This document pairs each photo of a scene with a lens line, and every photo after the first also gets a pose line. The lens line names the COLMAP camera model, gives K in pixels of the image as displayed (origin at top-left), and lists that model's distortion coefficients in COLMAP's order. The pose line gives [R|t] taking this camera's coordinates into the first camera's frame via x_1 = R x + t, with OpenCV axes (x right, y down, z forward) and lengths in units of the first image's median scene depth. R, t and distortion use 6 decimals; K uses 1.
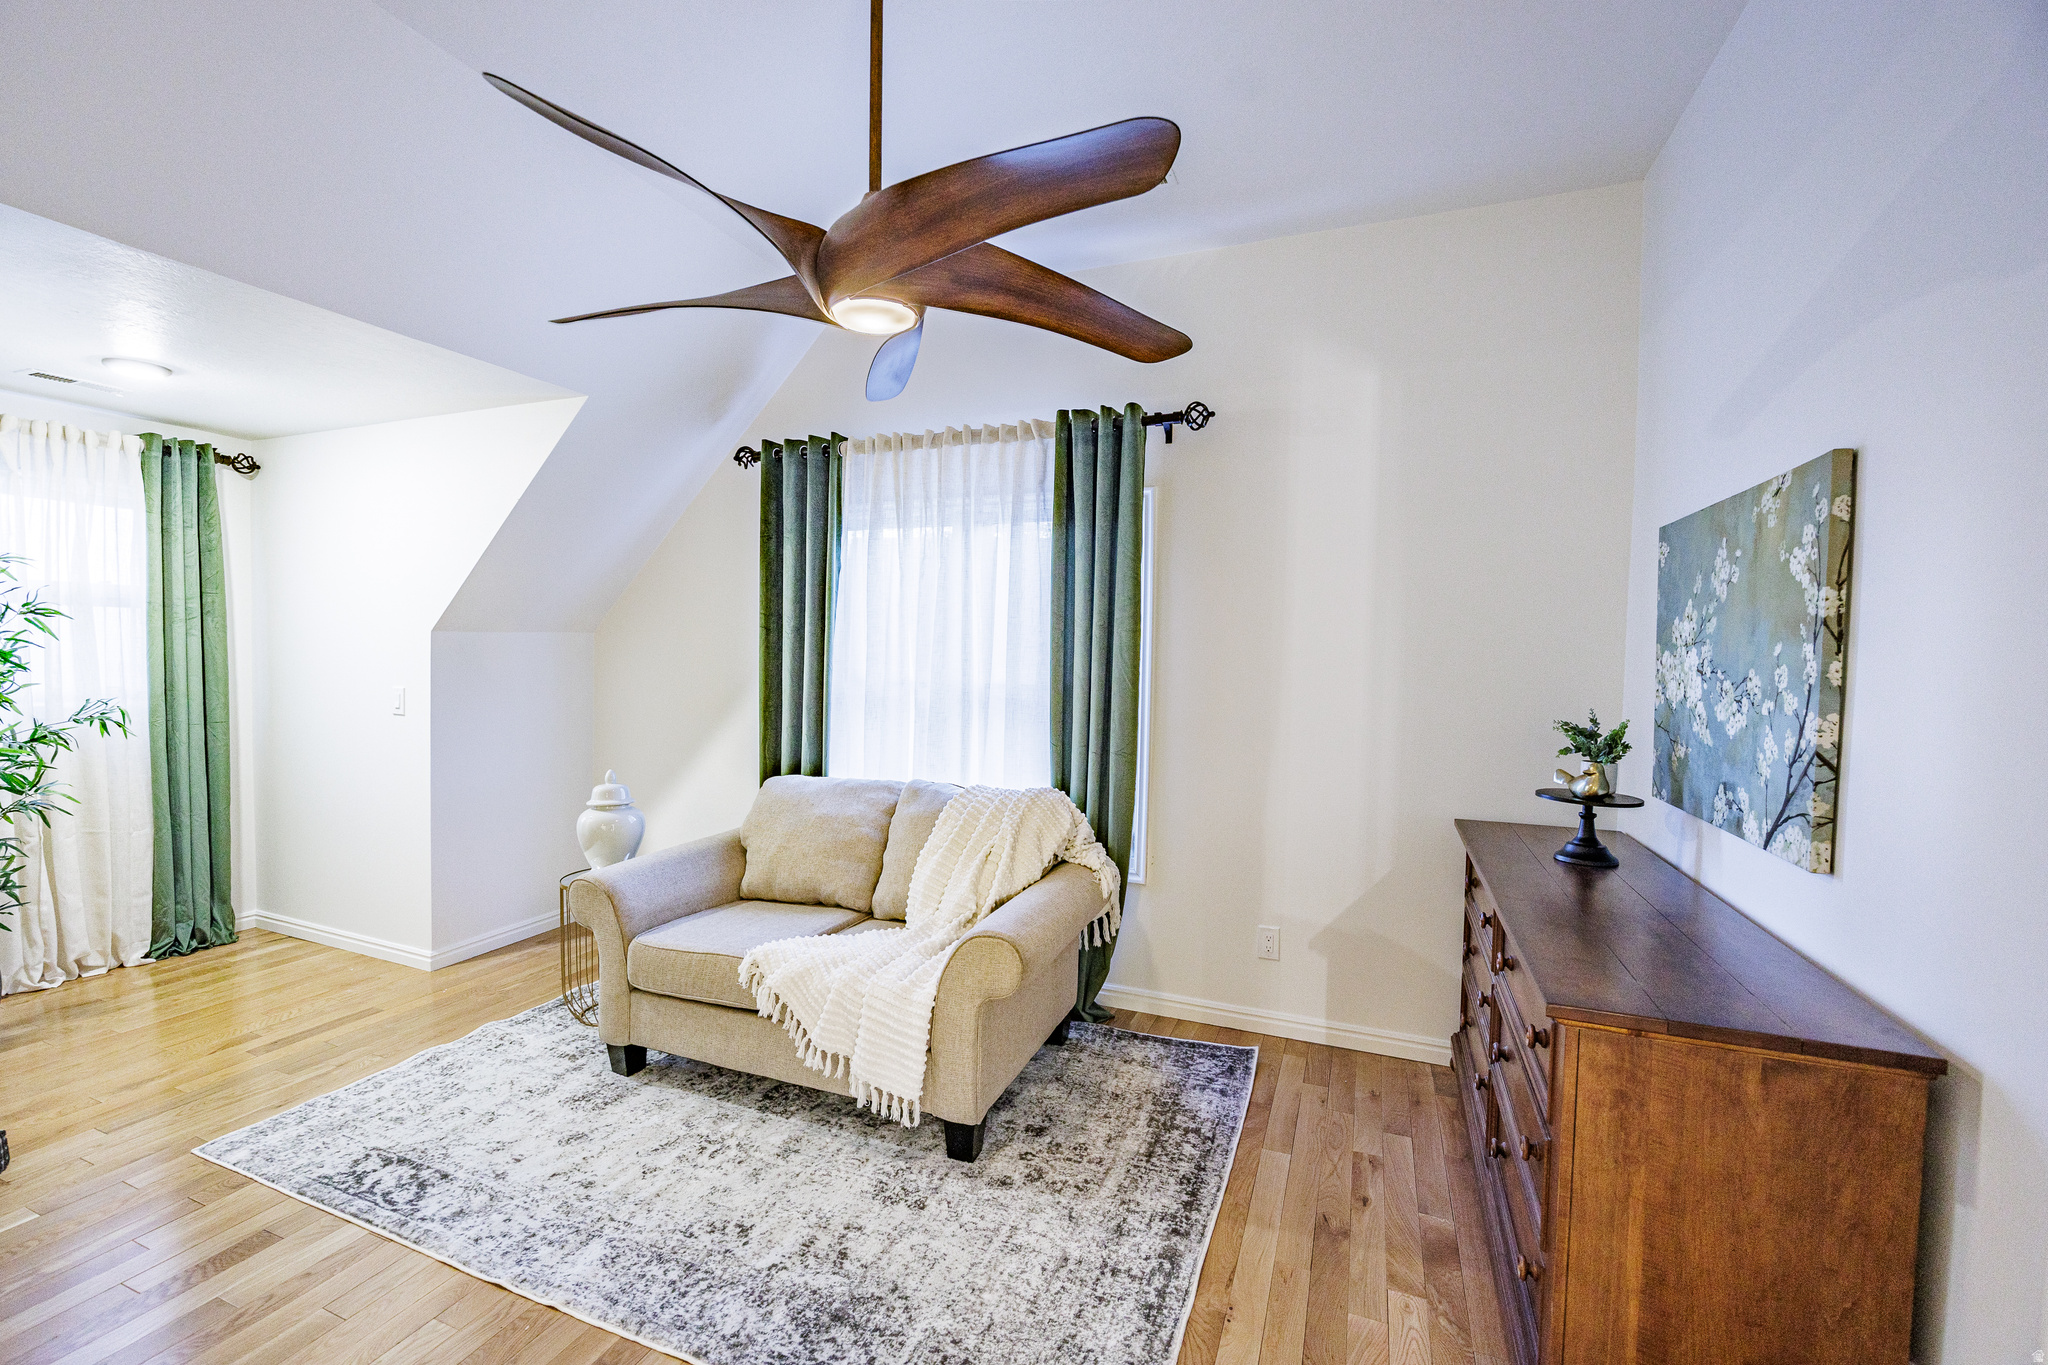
lens RADIAL K [[878.8, 0, 1017.2], [0, 878.8, 690.5], [0, 0, 1]] dist [-0.001173, 0.000149]
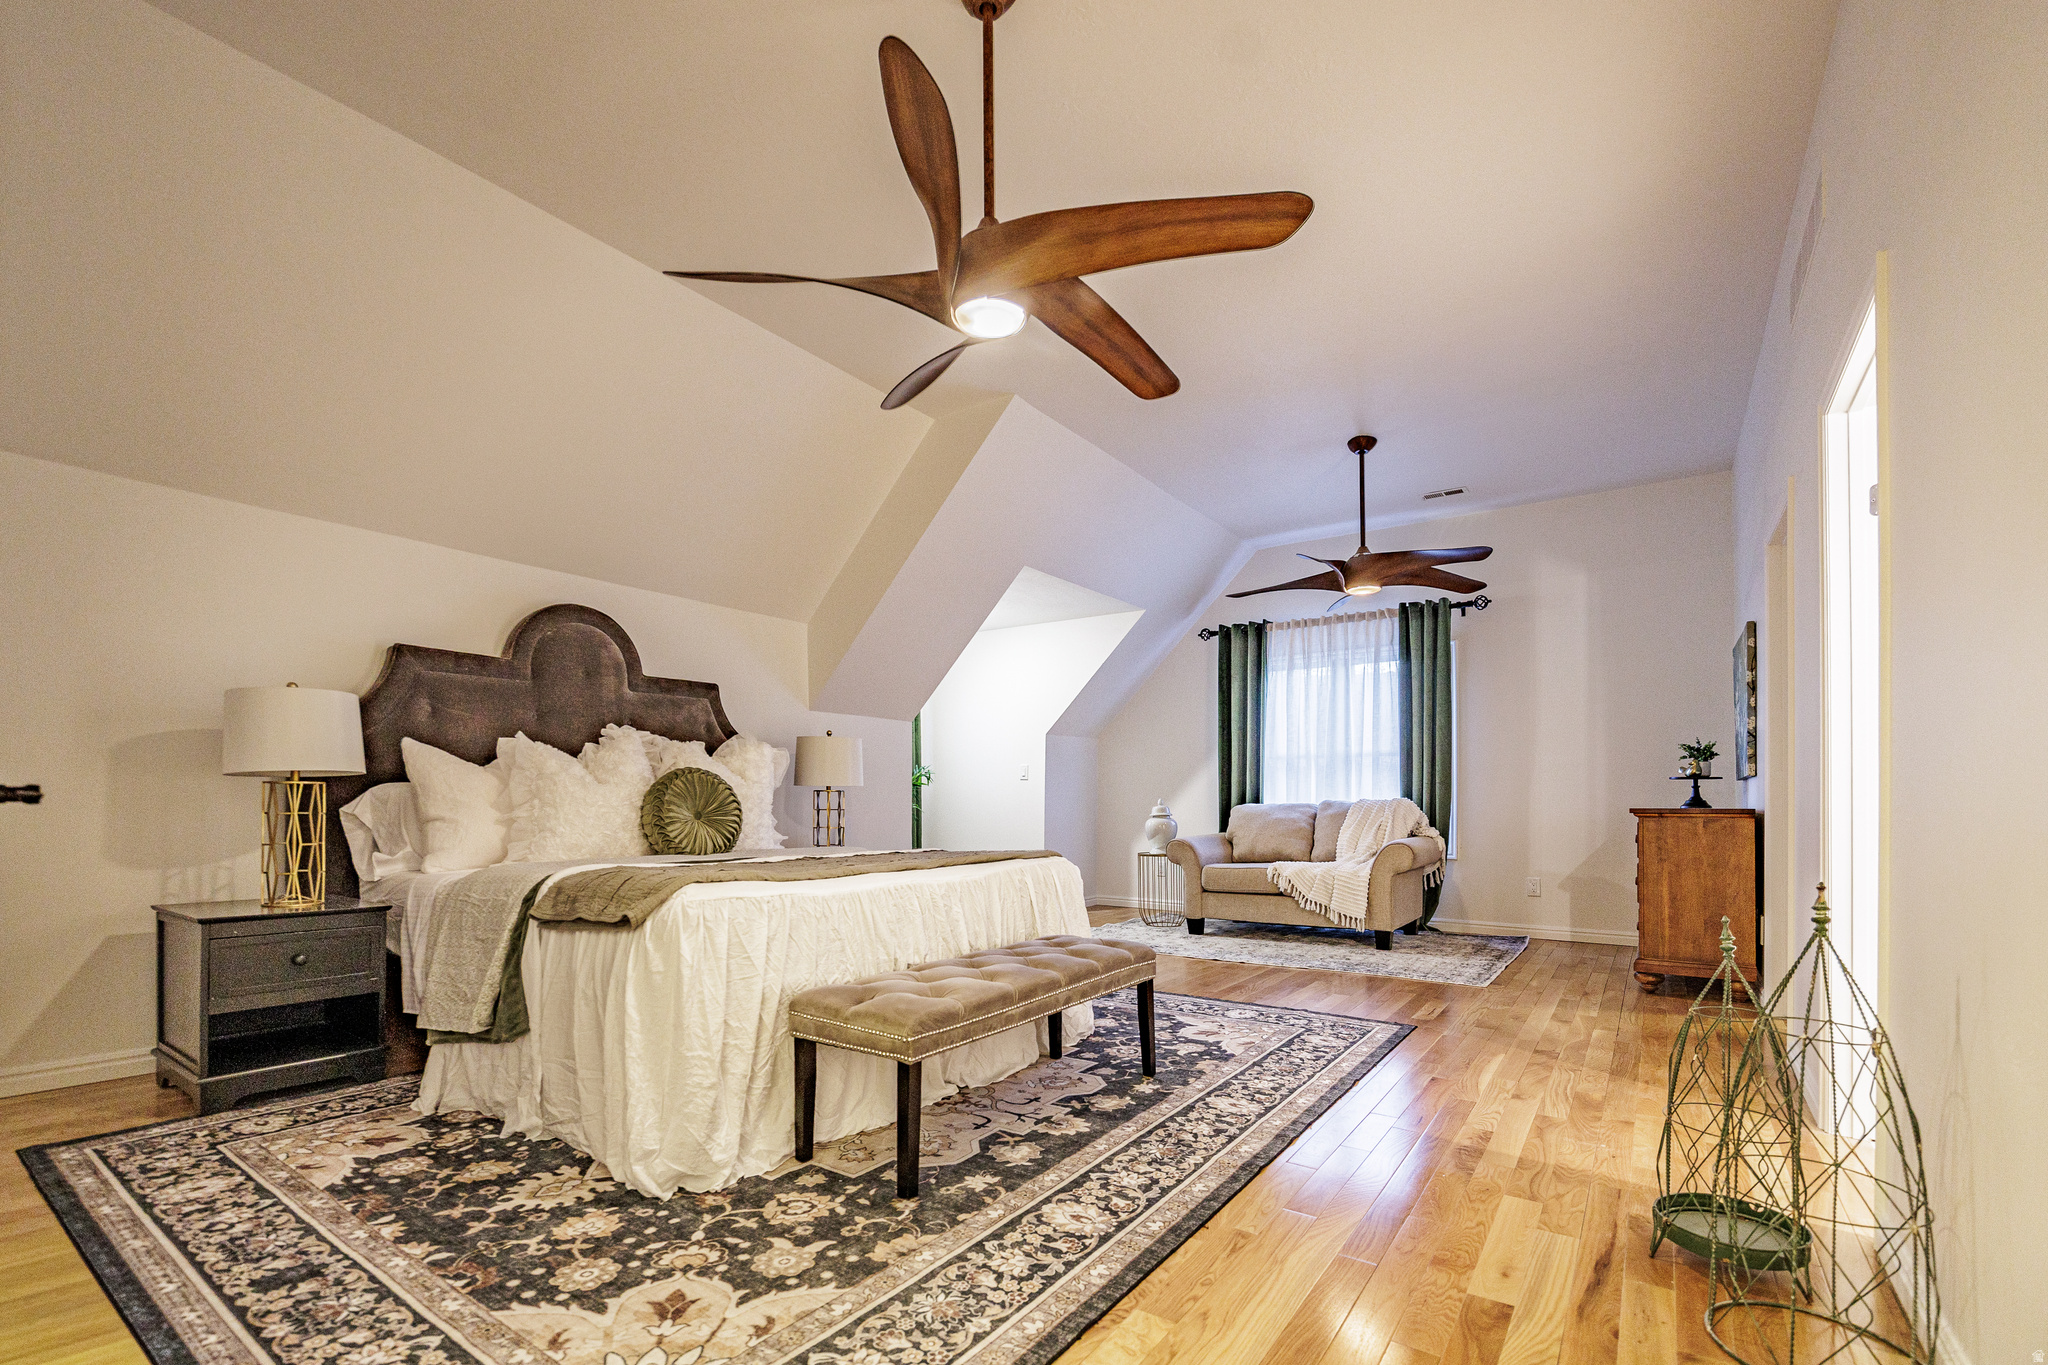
lens RADIAL K [[878.8, 0, 1044.4], [0, 878.8, 781.0], [0, 0, 1]] dist [-0.001173, 0.000149]
pose [[0.974209, -0.022329, -0.224539, -0.284481], [0.008994, 0.998144, -0.060236, 0.172315], [0.225467, 0.056663, 0.972602, -0.997083]]
